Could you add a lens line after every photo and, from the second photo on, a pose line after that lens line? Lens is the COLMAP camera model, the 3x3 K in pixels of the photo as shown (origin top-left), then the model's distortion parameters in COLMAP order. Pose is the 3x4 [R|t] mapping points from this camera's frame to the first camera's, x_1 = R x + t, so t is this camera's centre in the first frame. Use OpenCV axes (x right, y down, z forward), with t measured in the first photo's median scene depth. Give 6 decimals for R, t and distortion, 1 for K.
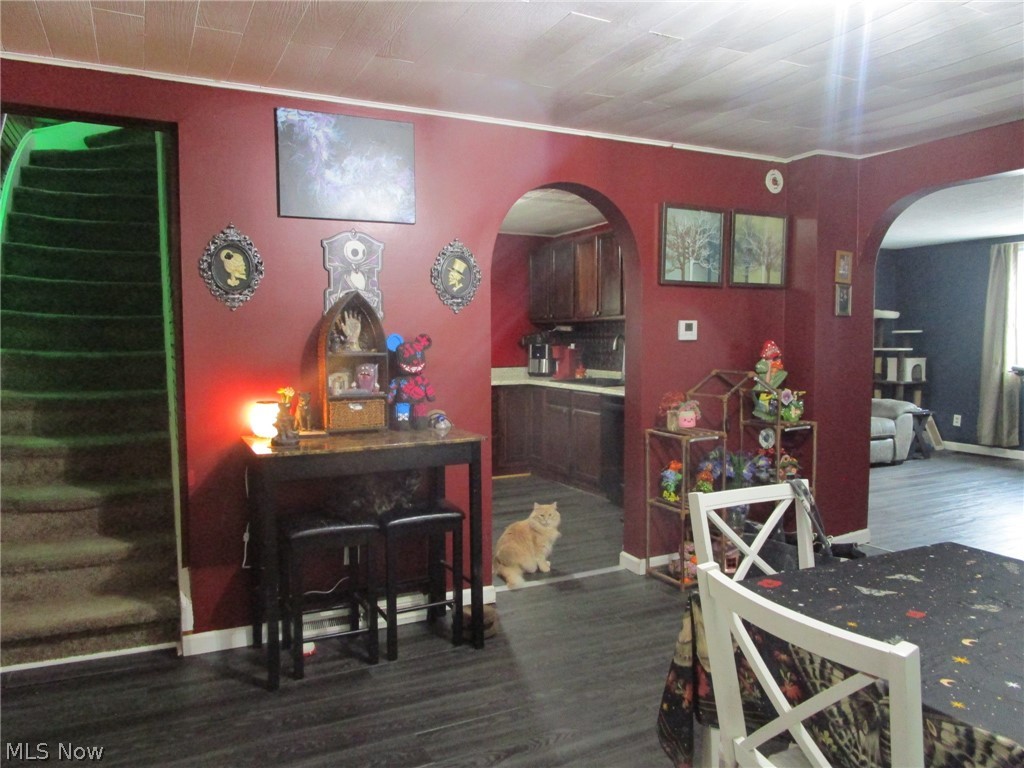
lens RADIAL K [[724.9, 0, 507.6], [0, 724.9, 388.1], [0, 0, 1]] dist [-0.036599, 0.010299]
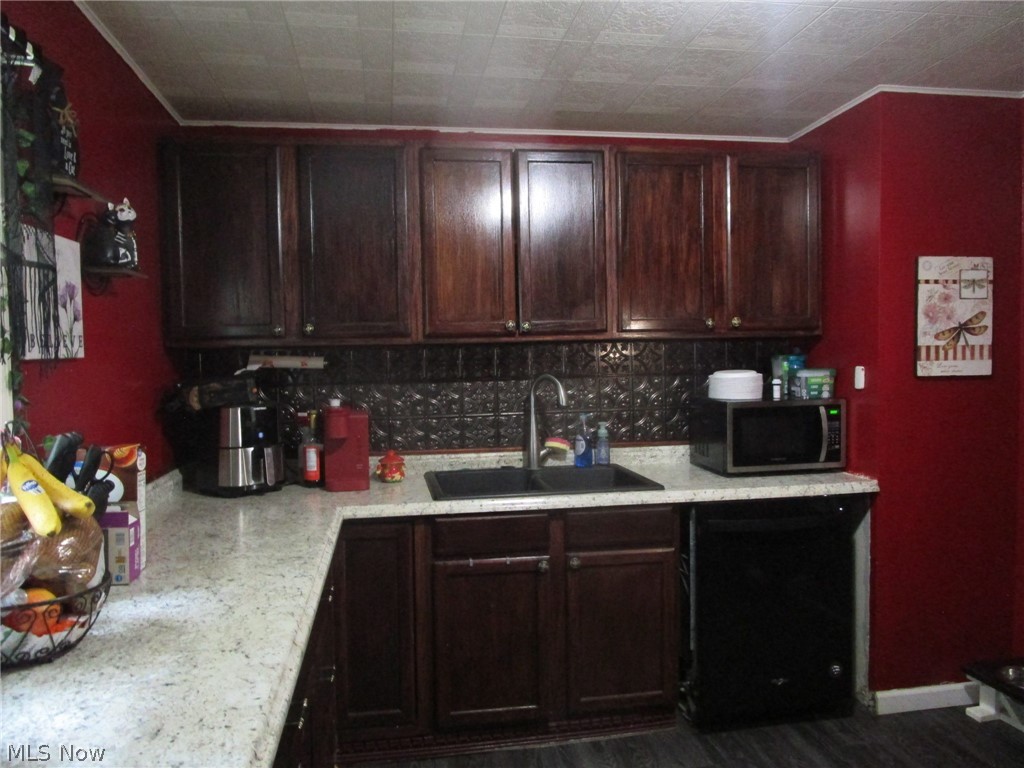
lens RADIAL K [[724.9, 0, 507.6], [0, 724.9, 388.1], [0, 0, 1]] dist [-0.036599, 0.010299]
pose [[0.299525, -0.033454, 0.953502, -0.455617], [0.085349, 0.996318, 0.008146, -0.105943], [-0.950263, 0.078941, 0.301278, 1.326812]]
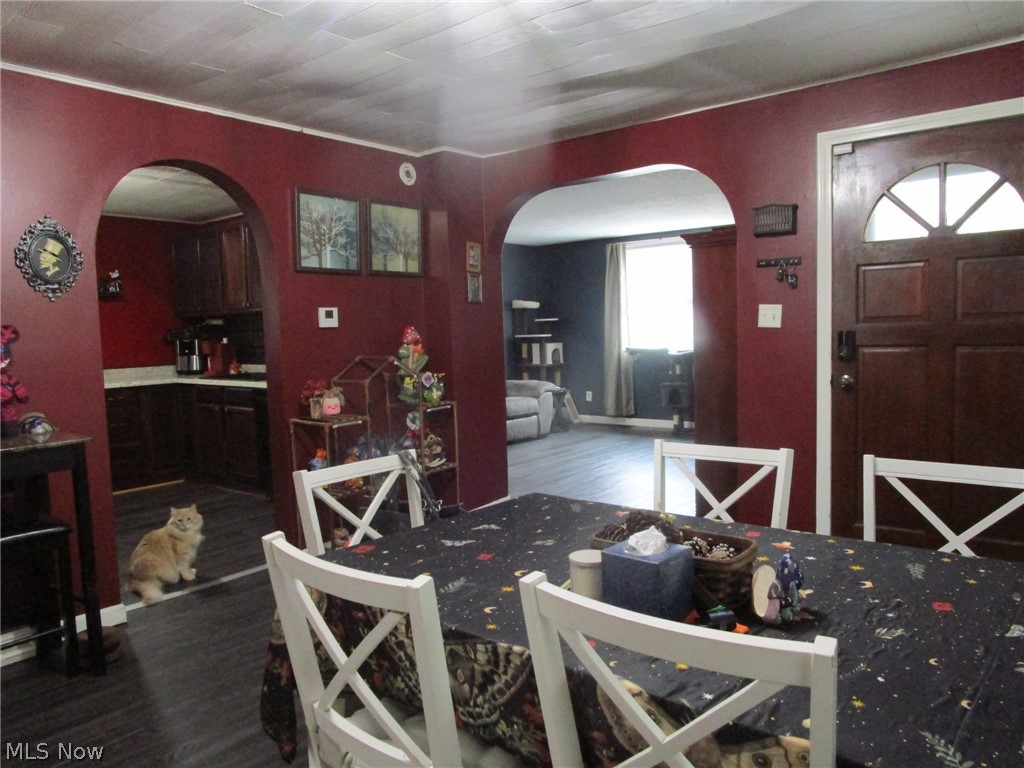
lens RADIAL K [[724.9, 0, 507.6], [0, 724.9, 388.1], [0, 0, 1]] dist [-0.036599, 0.010299]
pose [[0.907434, -0.054384, 0.416661, 0.048877], [0.052231, 0.998497, 0.016575, 0.012831], [-0.416936, 0.006722, 0.908911, -0.010210]]
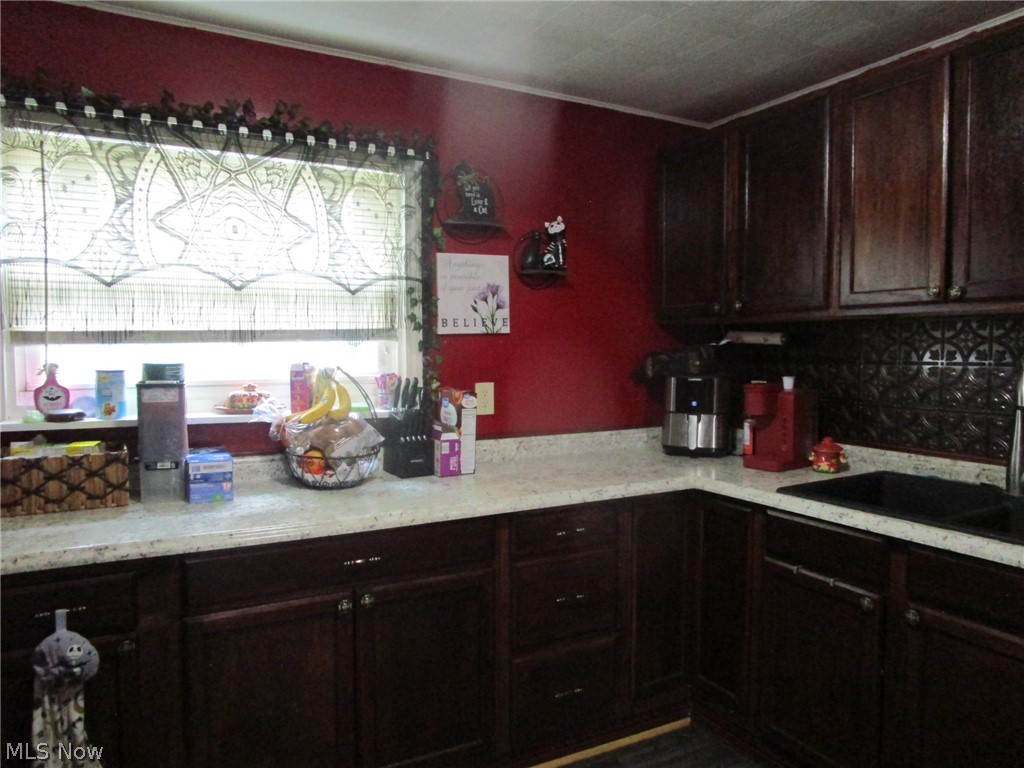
lens RADIAL K [[724.9, 0, 507.6], [0, 724.9, 388.1], [0, 0, 1]] dist [-0.036599, 0.010299]
pose [[0.999380, 0.003284, 0.035065, -0.129502], [-0.002818, 0.999907, -0.013320, -0.083807], [-0.035105, 0.013213, 0.999296, 1.037549]]
